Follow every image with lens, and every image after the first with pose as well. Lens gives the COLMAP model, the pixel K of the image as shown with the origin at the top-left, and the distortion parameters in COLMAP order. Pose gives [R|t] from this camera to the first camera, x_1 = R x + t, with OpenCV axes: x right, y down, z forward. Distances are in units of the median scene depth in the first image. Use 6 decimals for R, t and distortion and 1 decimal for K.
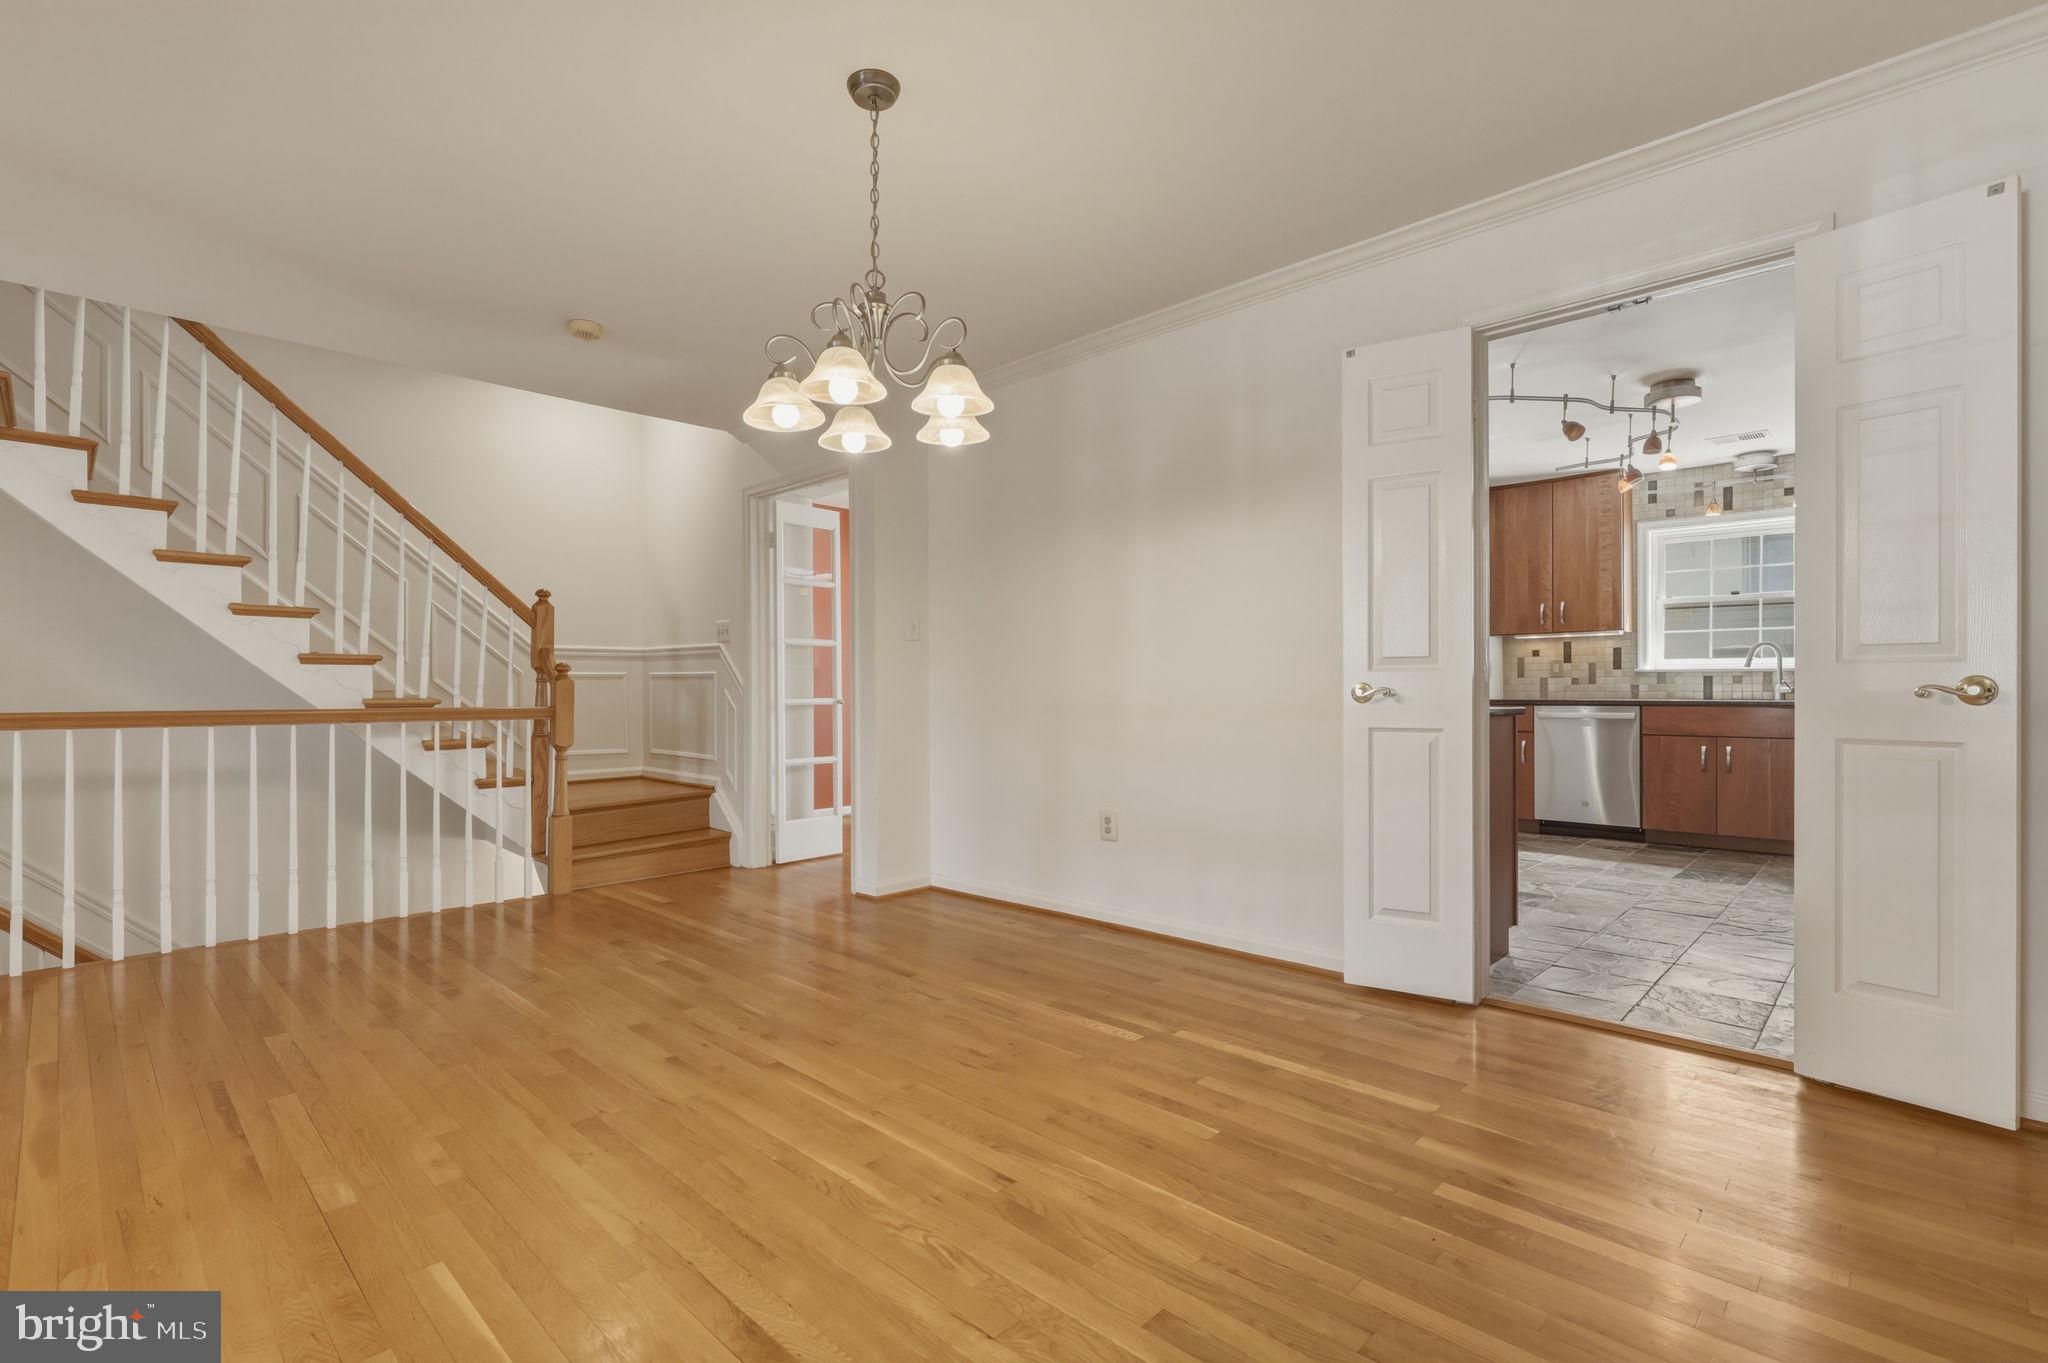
lens RADIAL K [[937.5, 0, 1027.3], [0, 937.5, 685.2], [0, 0, 1]] dist [-0.002326, -0.000036]
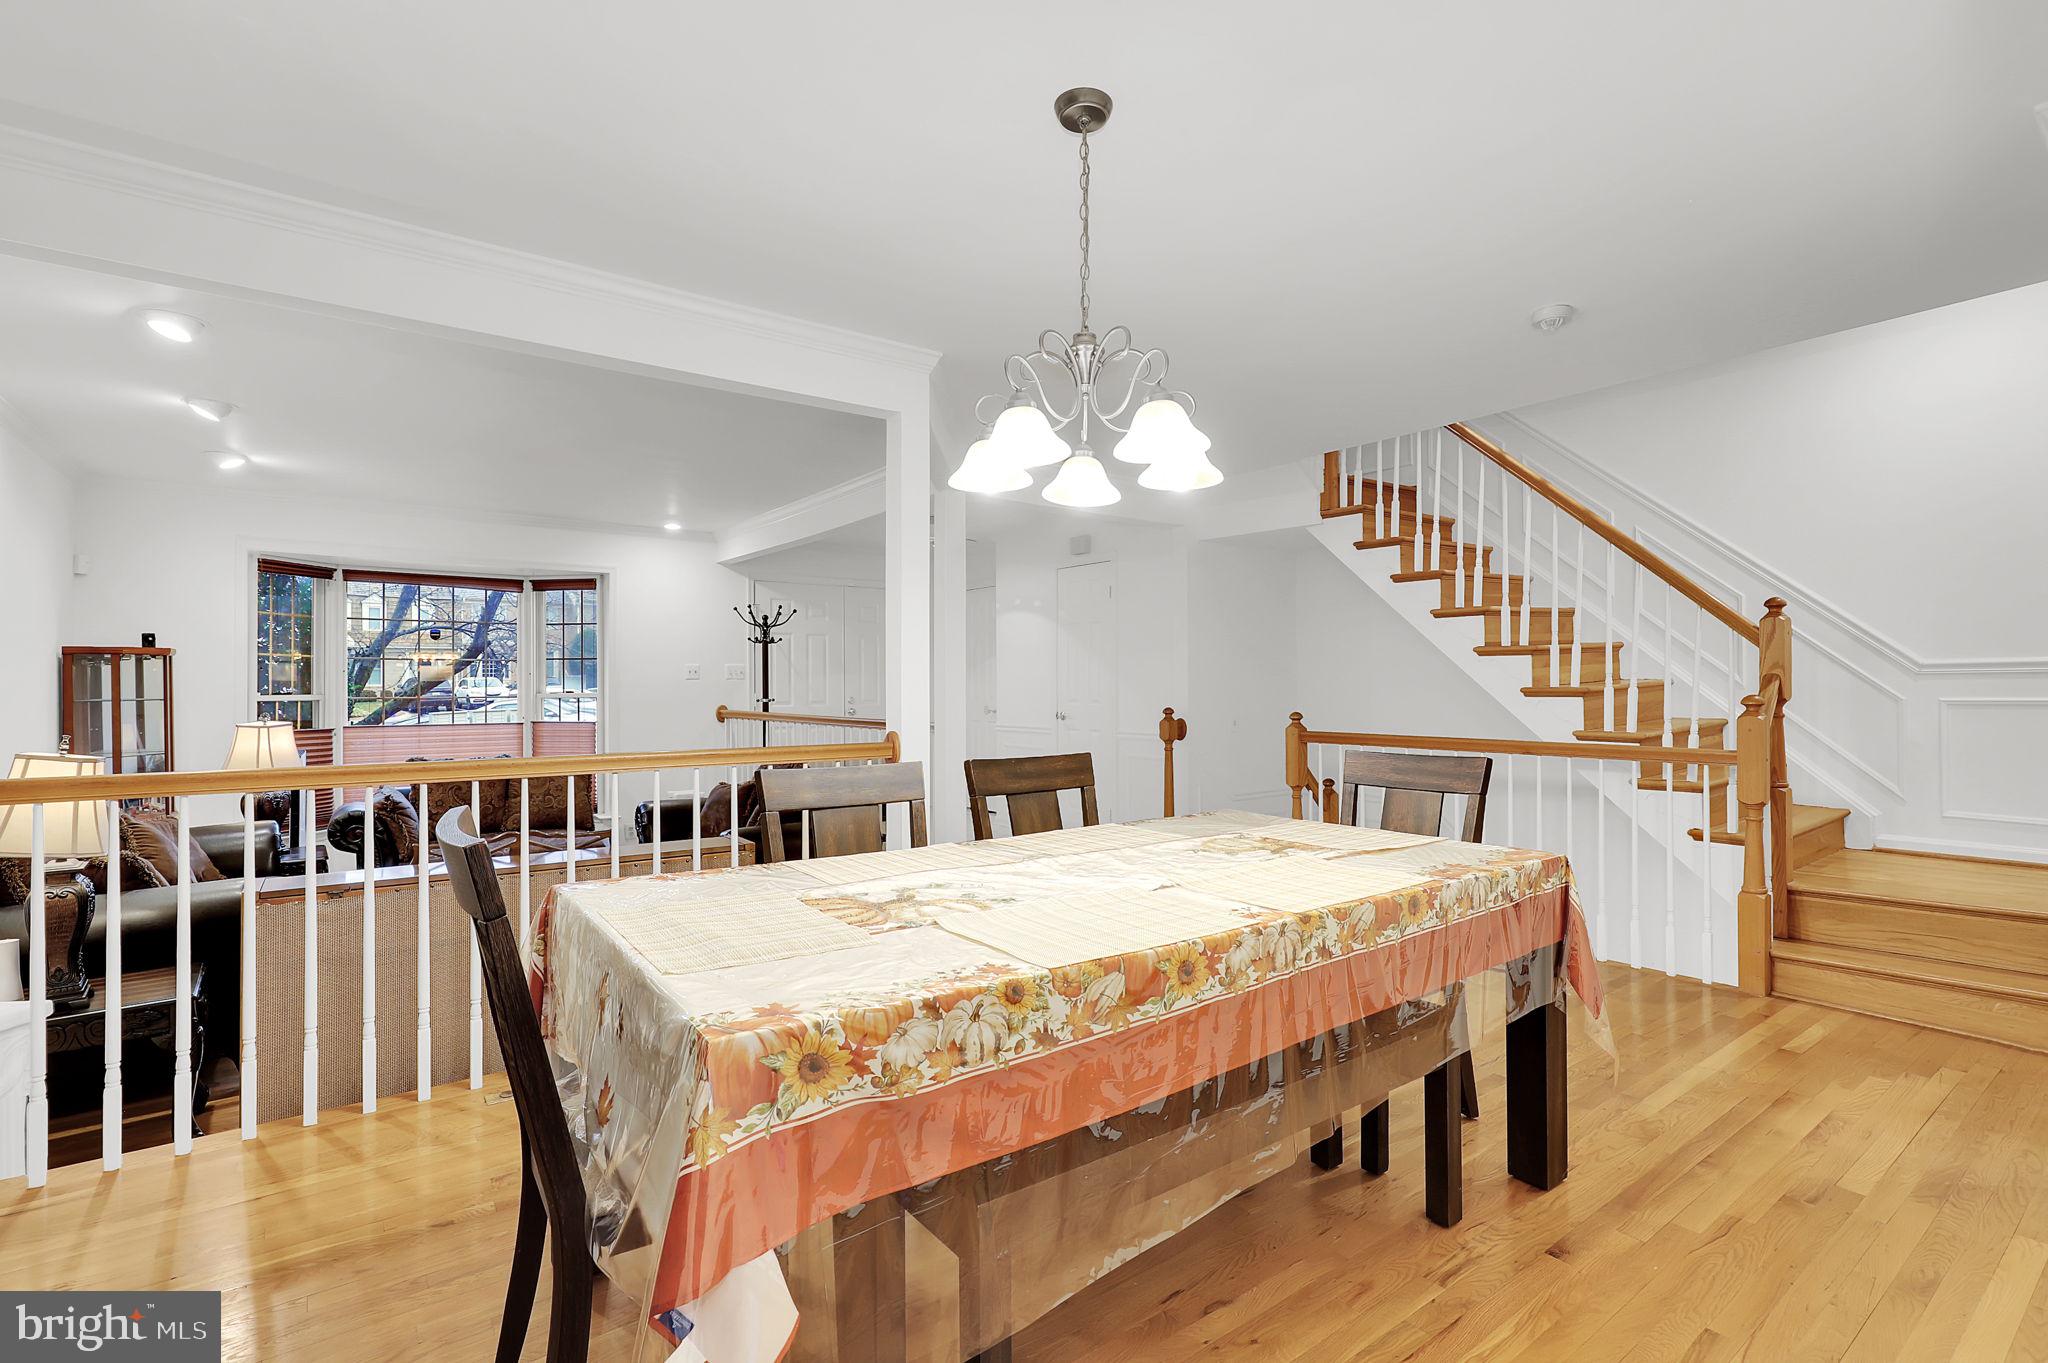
lens RADIAL K [[937.5, 0, 1027.3], [0, 937.5, 685.2], [0, 0, 1]] dist [-0.002326, -0.000036]
pose [[-0.163364, 0.007790, -0.986535, 0.397862], [0.016200, 0.999855, 0.005213, -0.050779], [0.986433, -0.015131, -0.163467, 0.592922]]
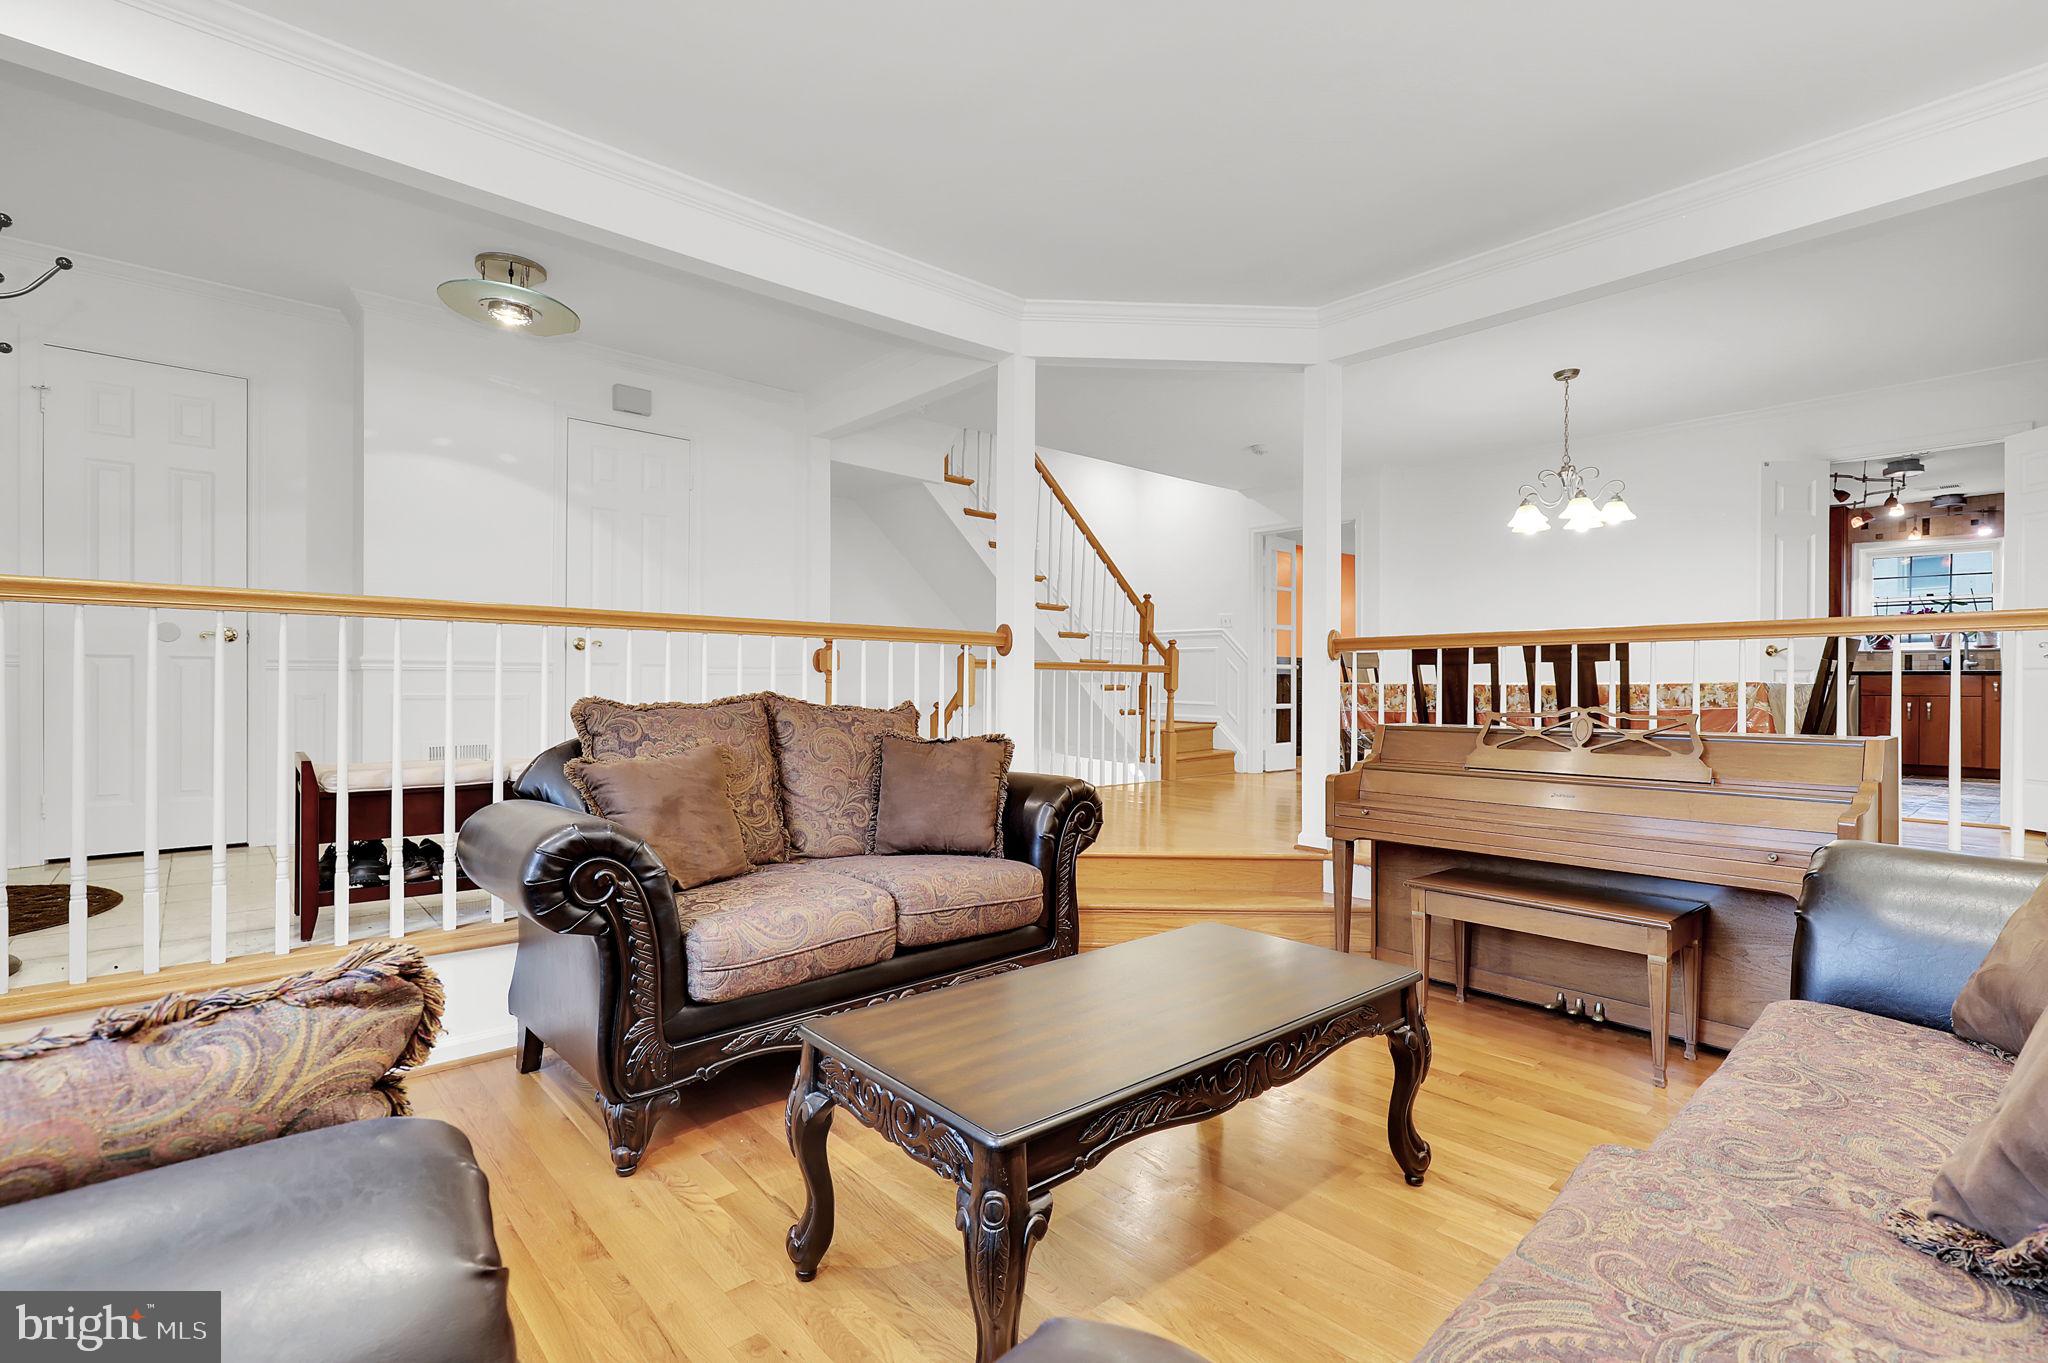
lens RADIAL K [[946.9, 0, 1026.0], [0, 946.9, 681.9], [0, 0, 1]] dist [0.000889, 0.000381]
pose [[0.997215, 0.008030, -0.074145, -0.691973], [-0.007898, 0.999967, 0.002072, 0.054932], [0.074159, -0.001481, 0.997245, -0.727949]]
